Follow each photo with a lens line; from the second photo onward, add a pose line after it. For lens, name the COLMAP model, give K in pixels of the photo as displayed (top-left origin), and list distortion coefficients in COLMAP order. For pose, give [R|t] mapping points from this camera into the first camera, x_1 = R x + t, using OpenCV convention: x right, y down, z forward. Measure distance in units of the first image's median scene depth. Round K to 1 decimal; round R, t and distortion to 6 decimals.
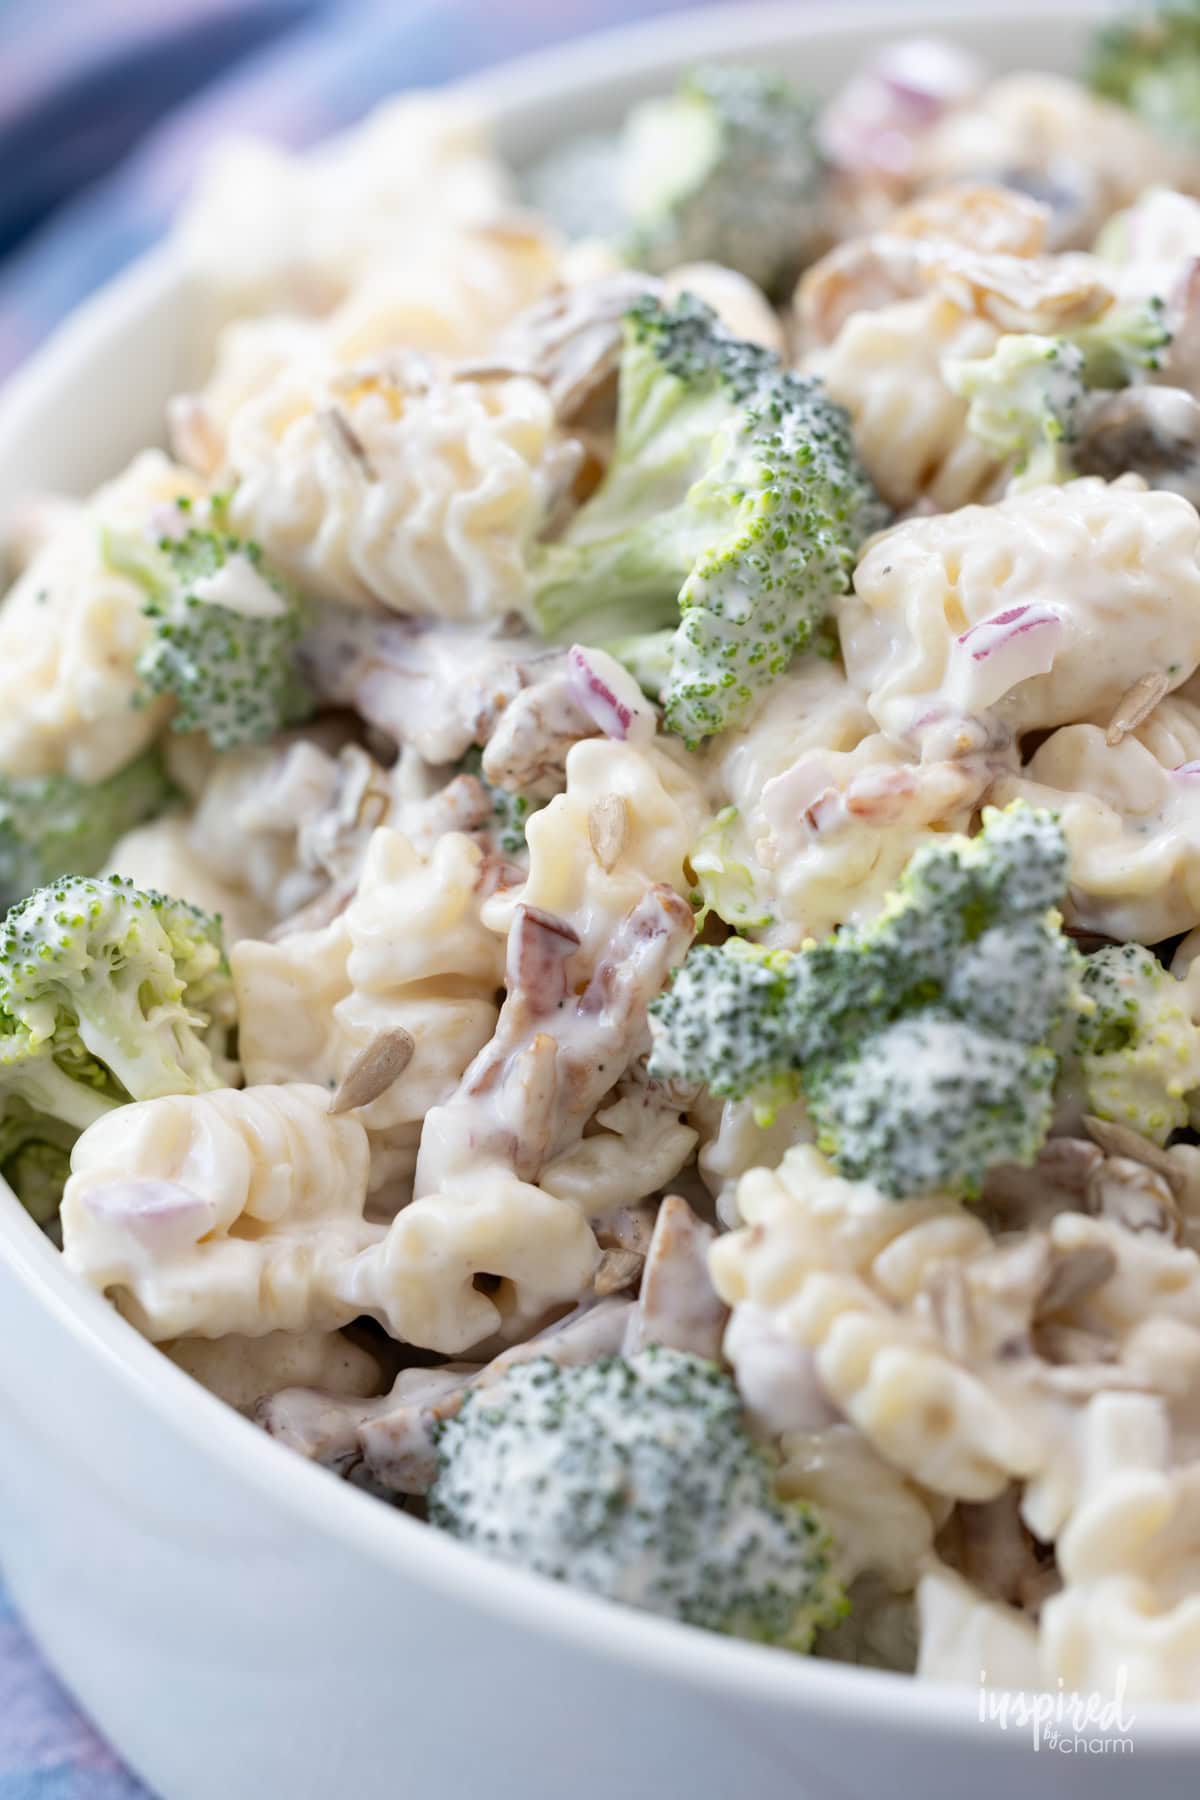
lens RADIAL K [[5203.7, 0, 607.2], [0, 5203.7, 901.3], [0, 0, 1]] dist [0.036760, 0.000000]
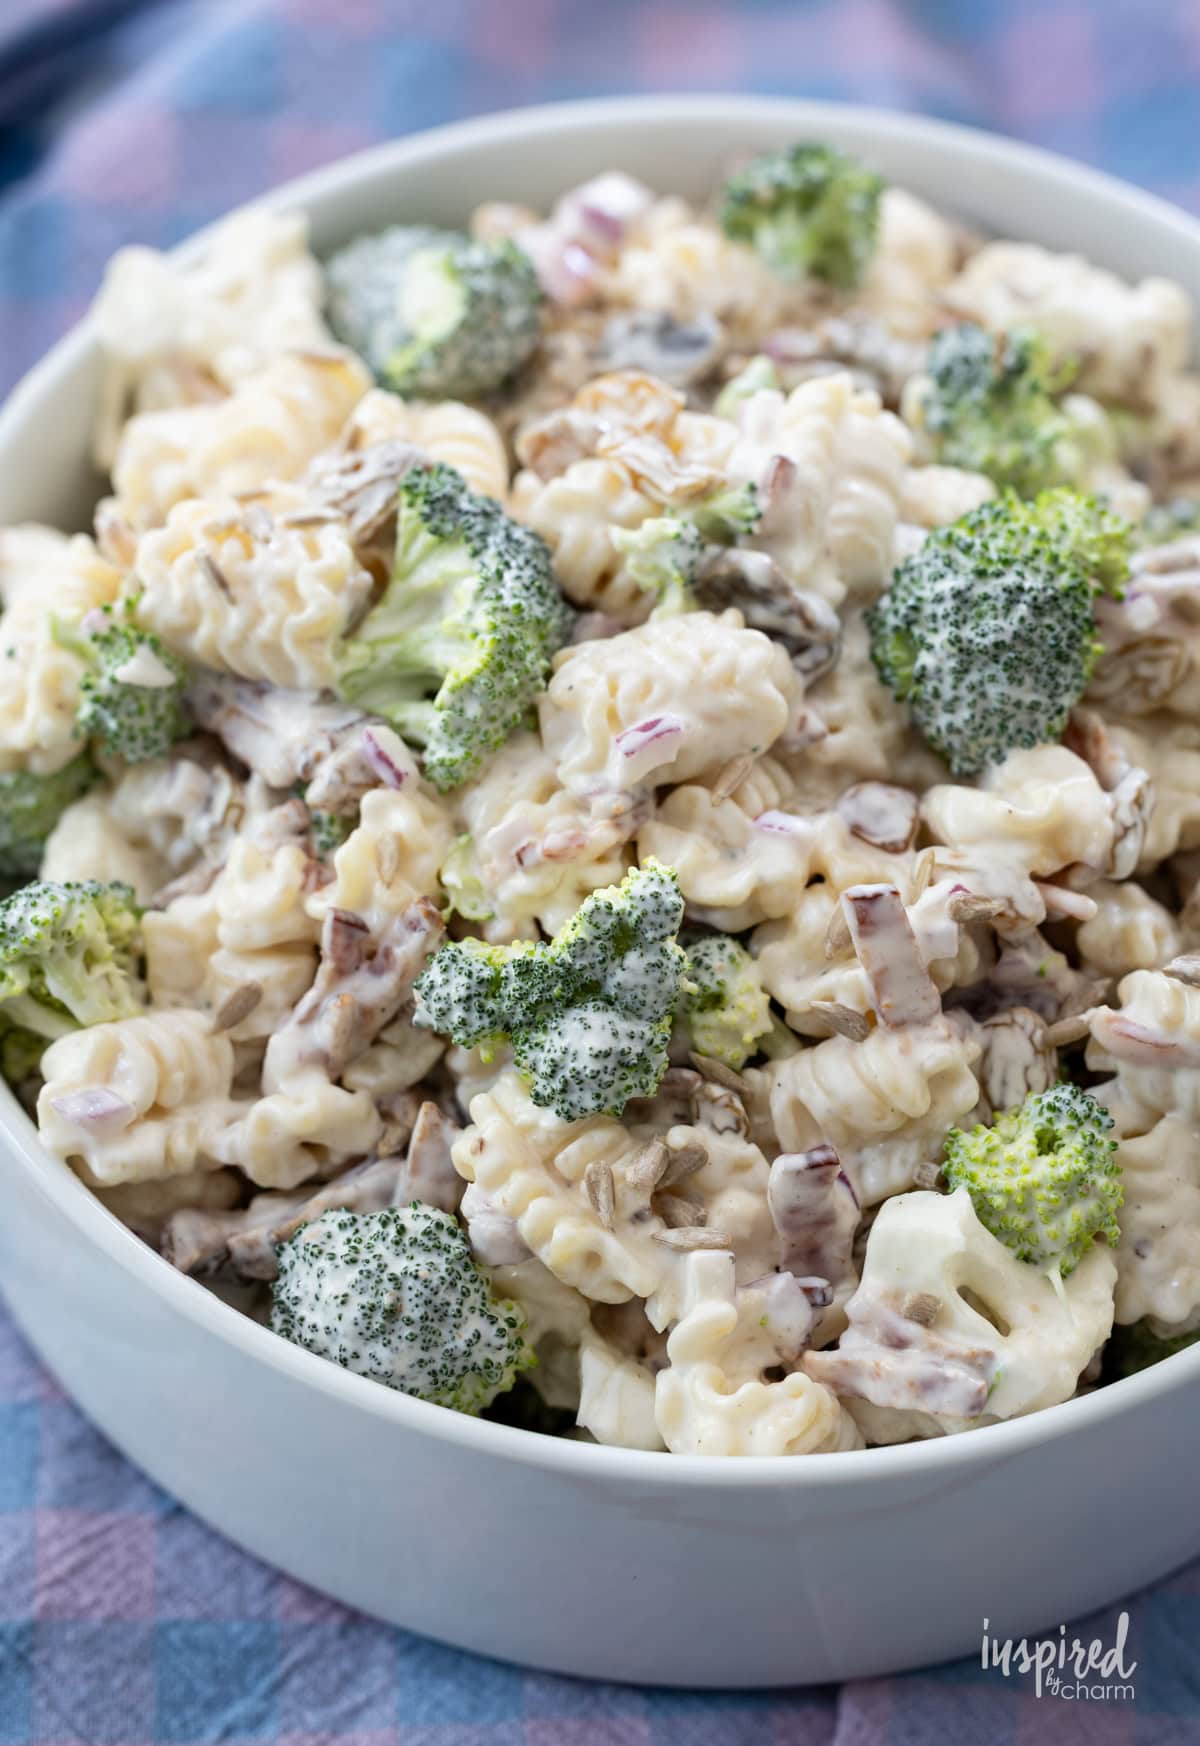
lens RADIAL K [[4615.4, 0, 594.2], [0, 4615.4, 872.6], [0, 0, 1]] dist [-0.072100, 0.000000]
pose [[0.998918, 0.004104, 0.046335, -0.002129], [-0.012354, 0.983733, 0.179212, -0.255450], [-0.044846, -0.179590, 0.982719, -0.350185]]
